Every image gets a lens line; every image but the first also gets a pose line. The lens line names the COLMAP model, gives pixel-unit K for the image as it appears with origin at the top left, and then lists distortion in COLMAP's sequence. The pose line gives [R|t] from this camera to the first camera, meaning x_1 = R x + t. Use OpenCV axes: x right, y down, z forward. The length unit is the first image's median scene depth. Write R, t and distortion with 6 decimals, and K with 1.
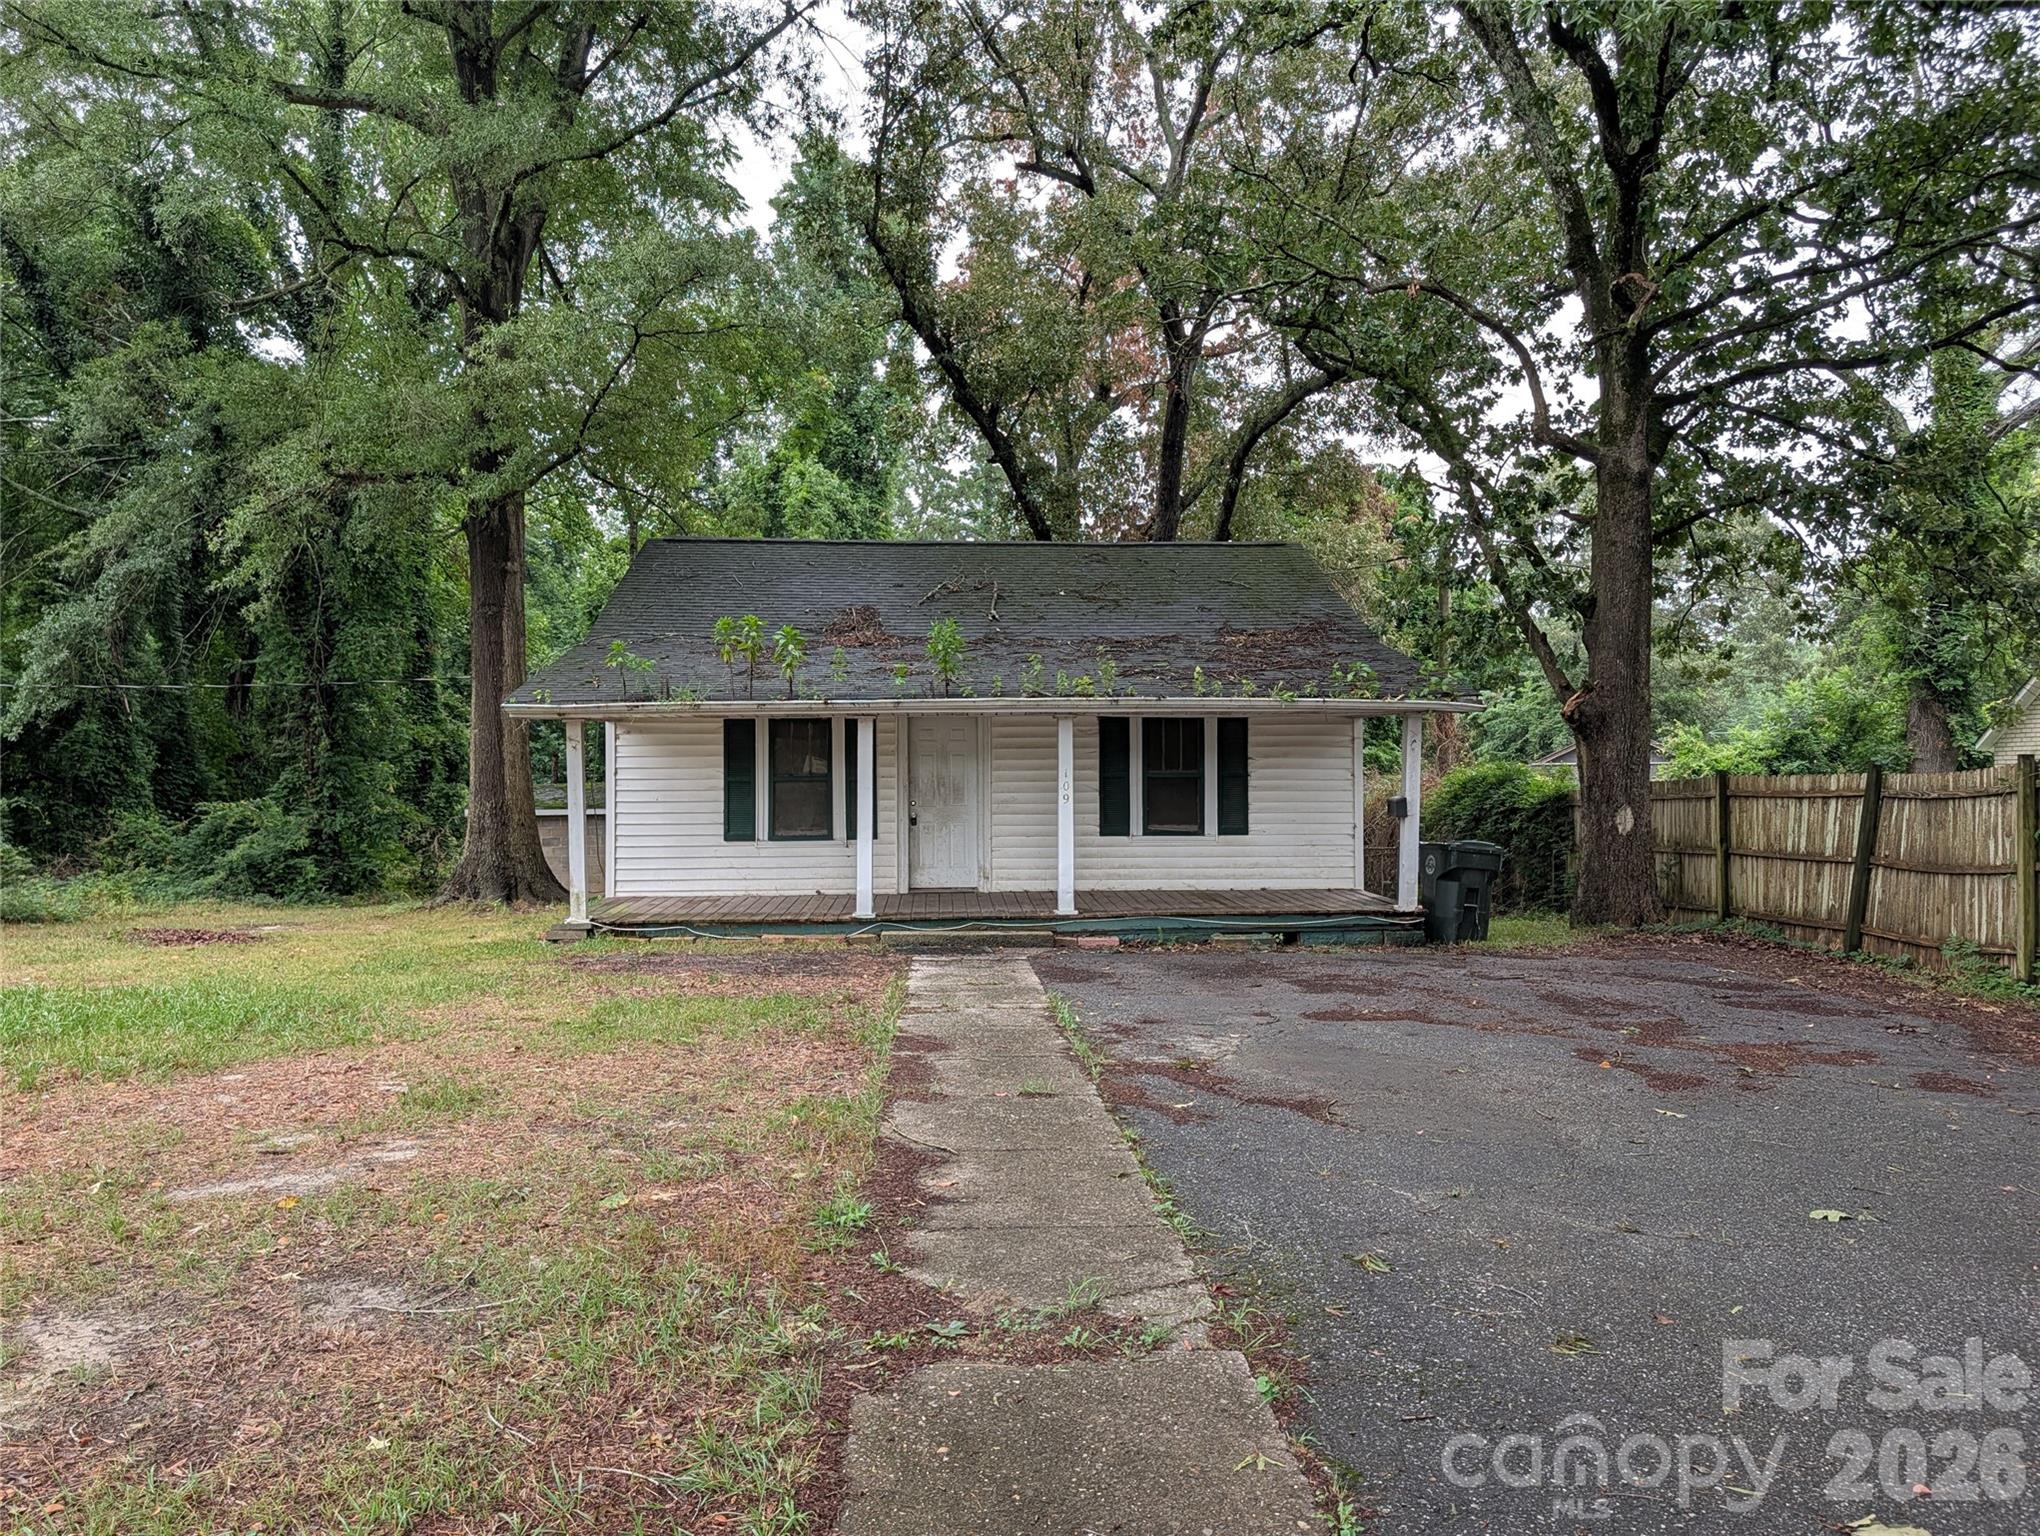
lens RADIAL K [[1484.2, 0, 1020.0], [0, 1484.2, 768.0], [0, 0, 1]] dist [0.038703, 0.000050]
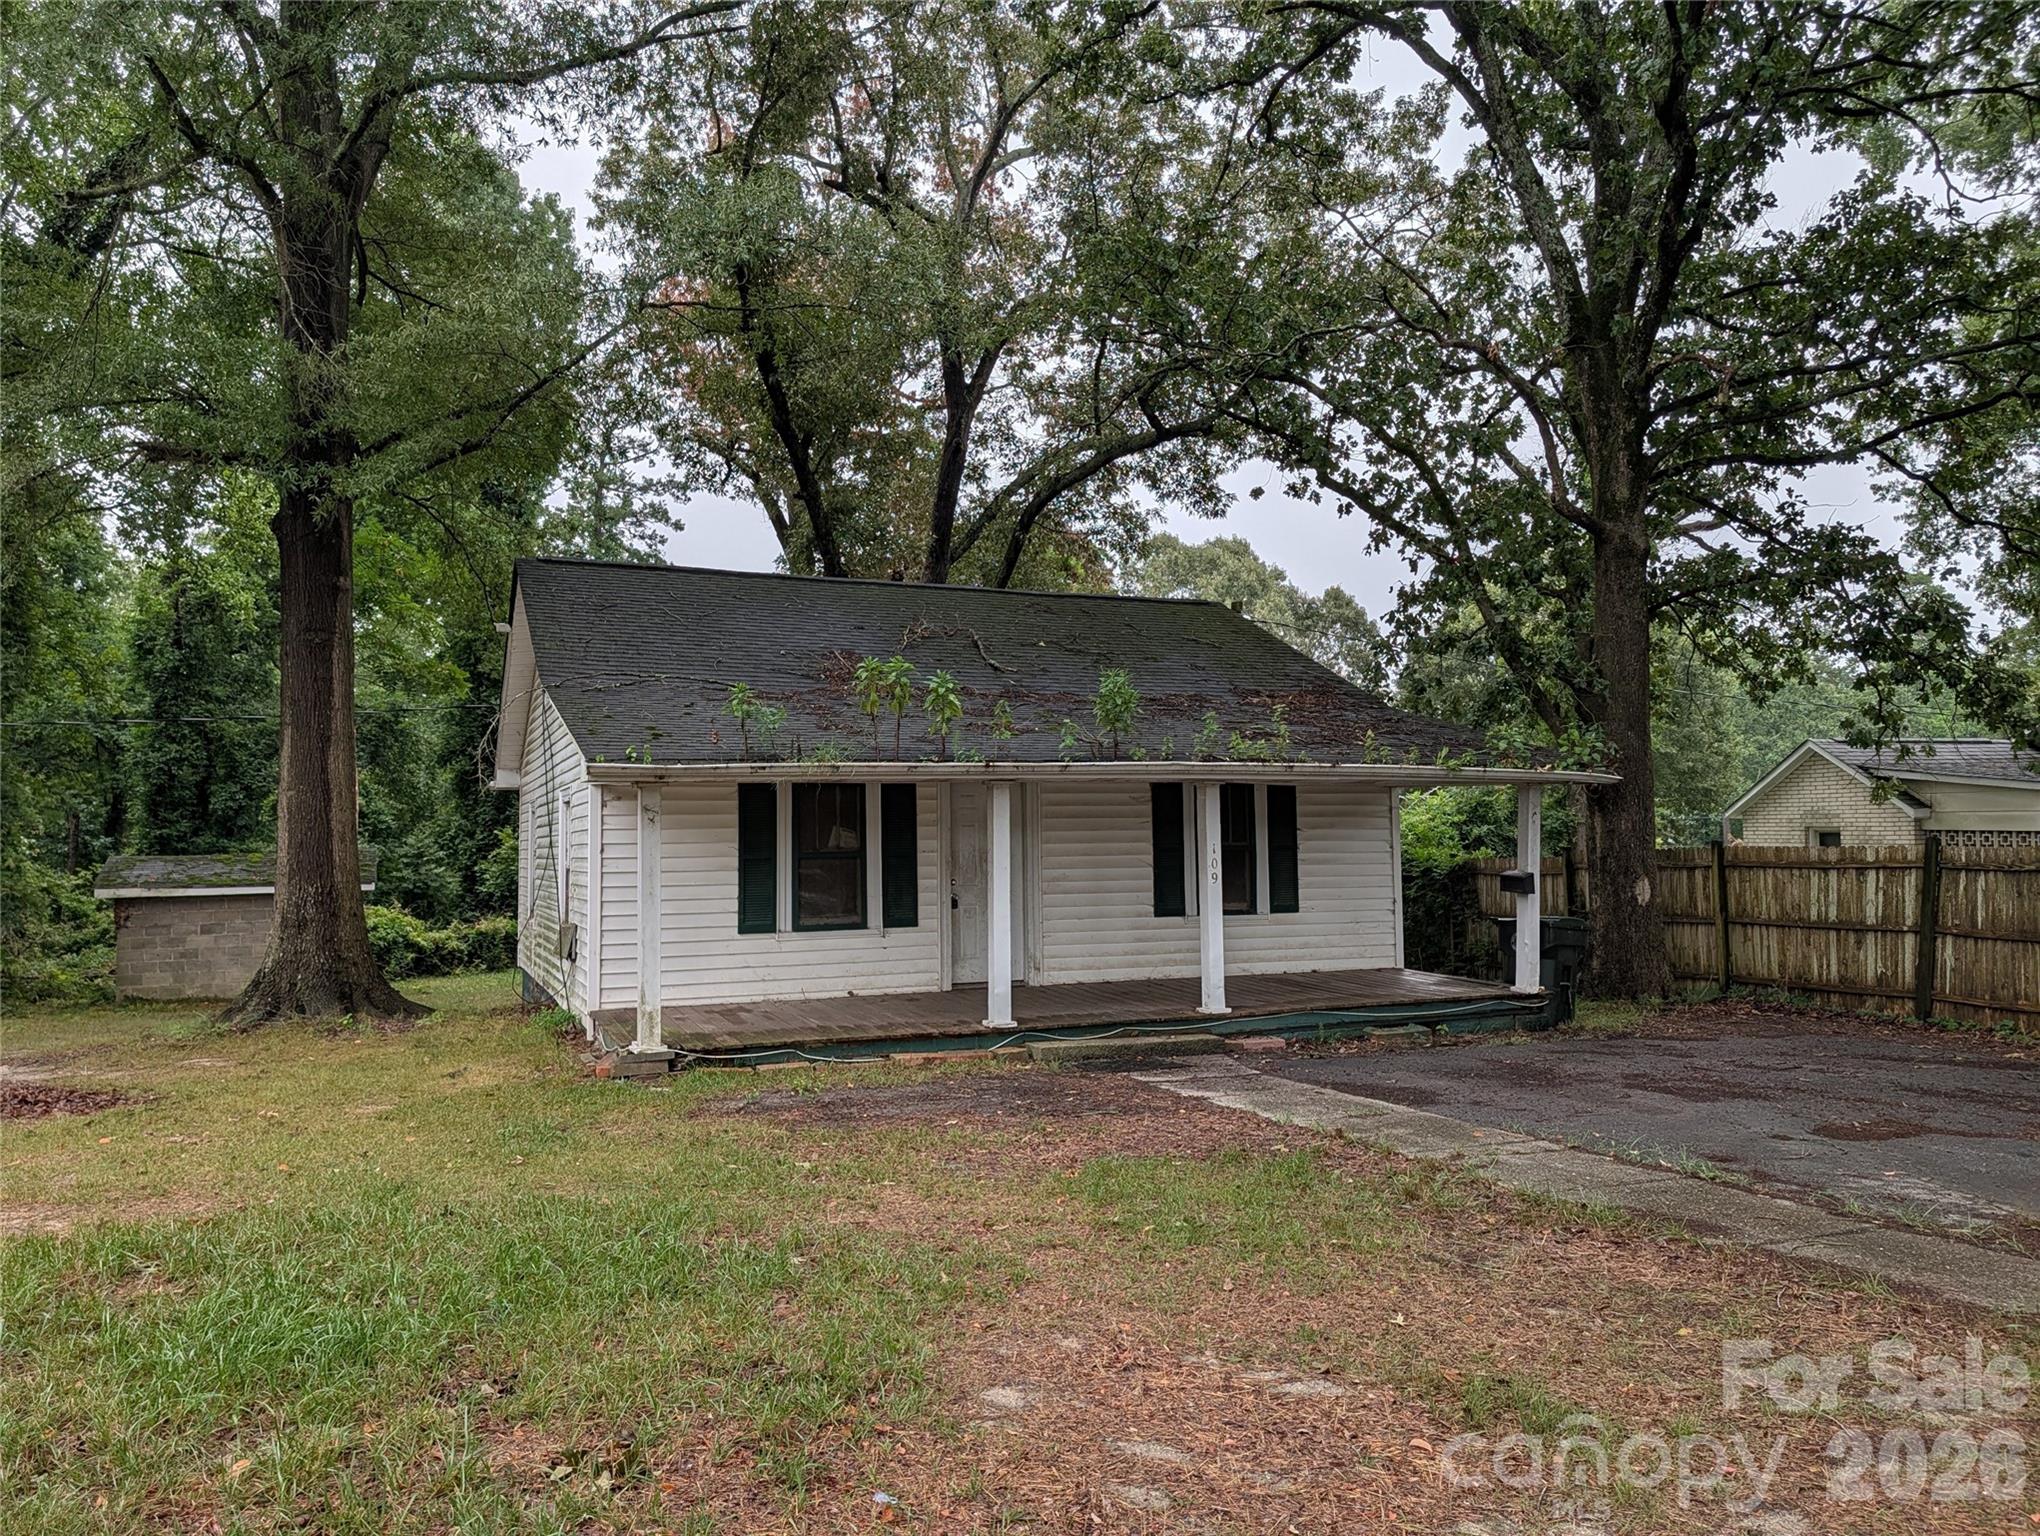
lens RADIAL K [[1460.9, 0, 1020.0], [0, 1460.9, 768.0], [0, 0, 1]] dist [0.022504, -0.000592]
pose [[0.945993, 0.011755, 0.323975, -0.312572], [0.001231, 0.999205, -0.039849, -0.009025], [-0.324186, 0.038096, 0.945226, 0.197538]]
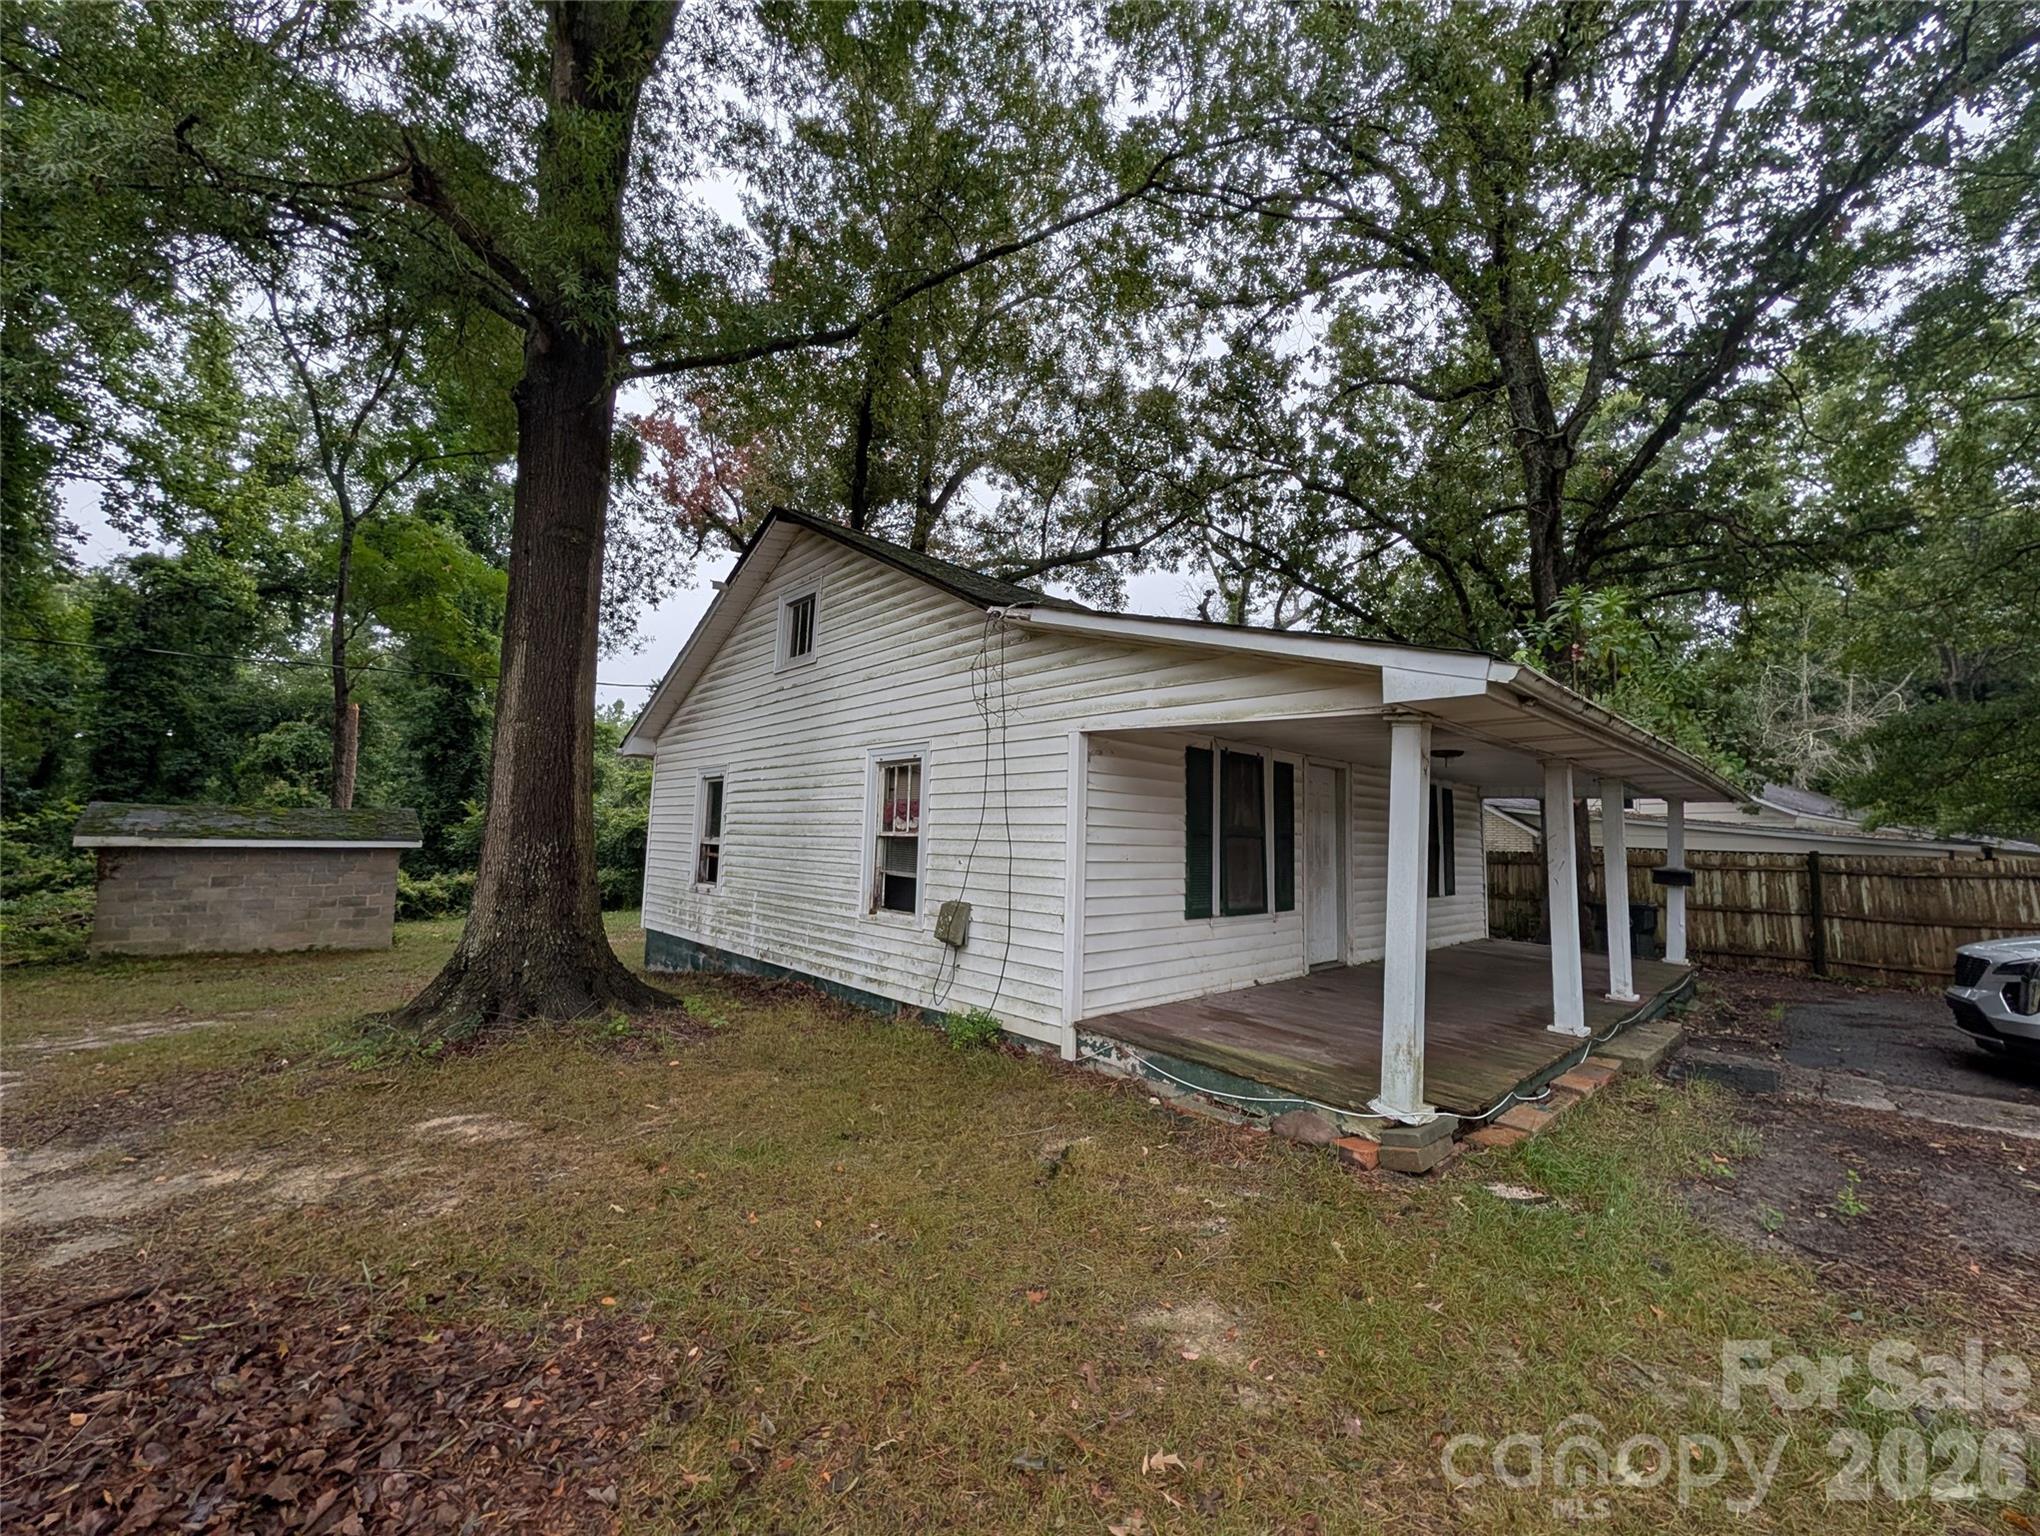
lens RADIAL K [[785.0, 0, 1020.0], [0, 785.0, 768.0], [0, 0, 1]] dist [0.001850, 0.000176]
pose [[0.768137, 0.084626, 0.634668, -0.500719], [-0.042464, 0.995778, -0.081381, 0.011106], [-0.638876, 0.035561, 0.768488, 0.762631]]
